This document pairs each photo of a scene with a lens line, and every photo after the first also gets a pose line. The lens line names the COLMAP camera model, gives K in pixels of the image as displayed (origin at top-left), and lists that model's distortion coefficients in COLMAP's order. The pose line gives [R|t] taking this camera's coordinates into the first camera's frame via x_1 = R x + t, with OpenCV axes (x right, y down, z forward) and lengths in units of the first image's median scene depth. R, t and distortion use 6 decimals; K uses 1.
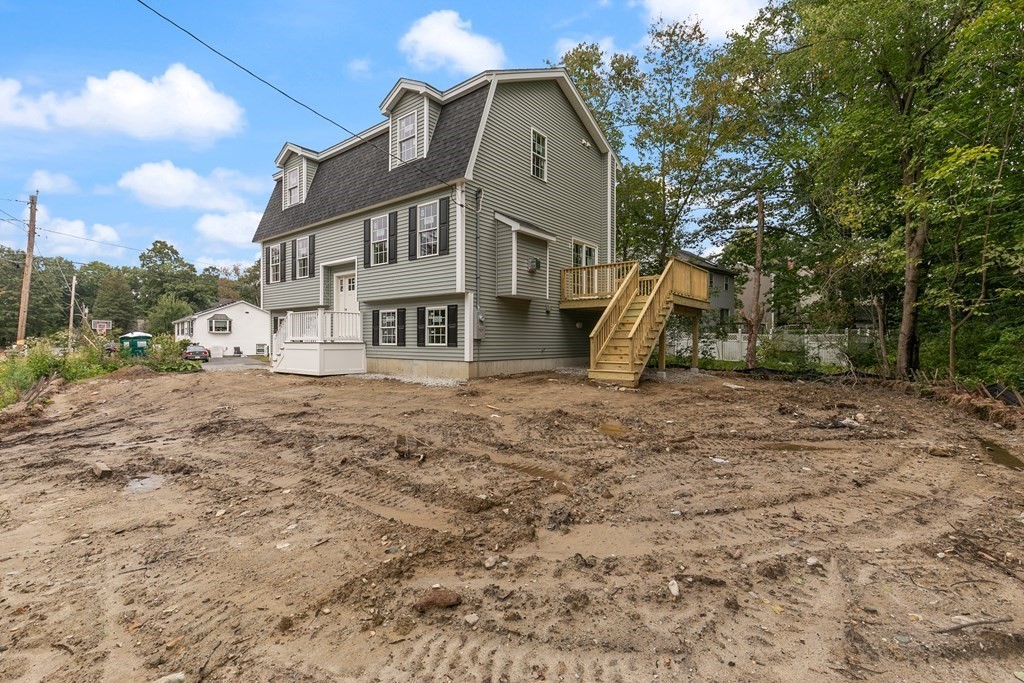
lens RADIAL K [[464.7, 0, 483.1], [0, 464.7, 362.7], [0, 0, 1]] dist [0.005032, -0.000236]
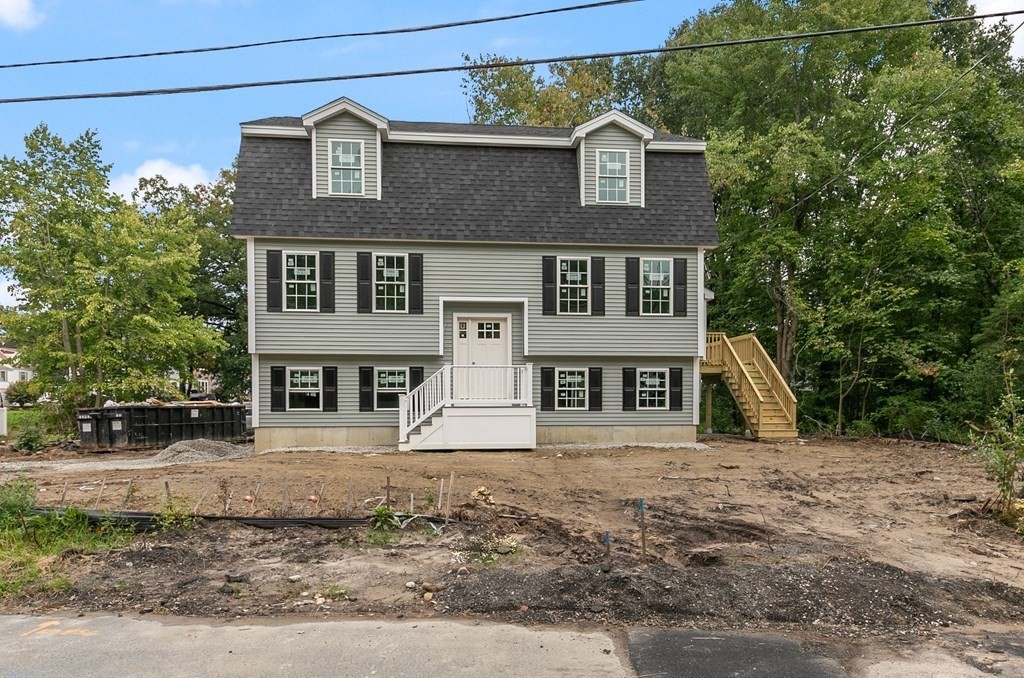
lens RADIAL K [[619.3, 0, 500.3], [0, 619.3, 438.0], [0, 0, 1]] dist [0.001364, 0.002280]
pose [[0.708306, -0.044183, 0.704522, -1.114702], [0.034589, 0.999013, 0.027877, -0.022906], [-0.705058, 0.004623, 0.709135, 0.299411]]
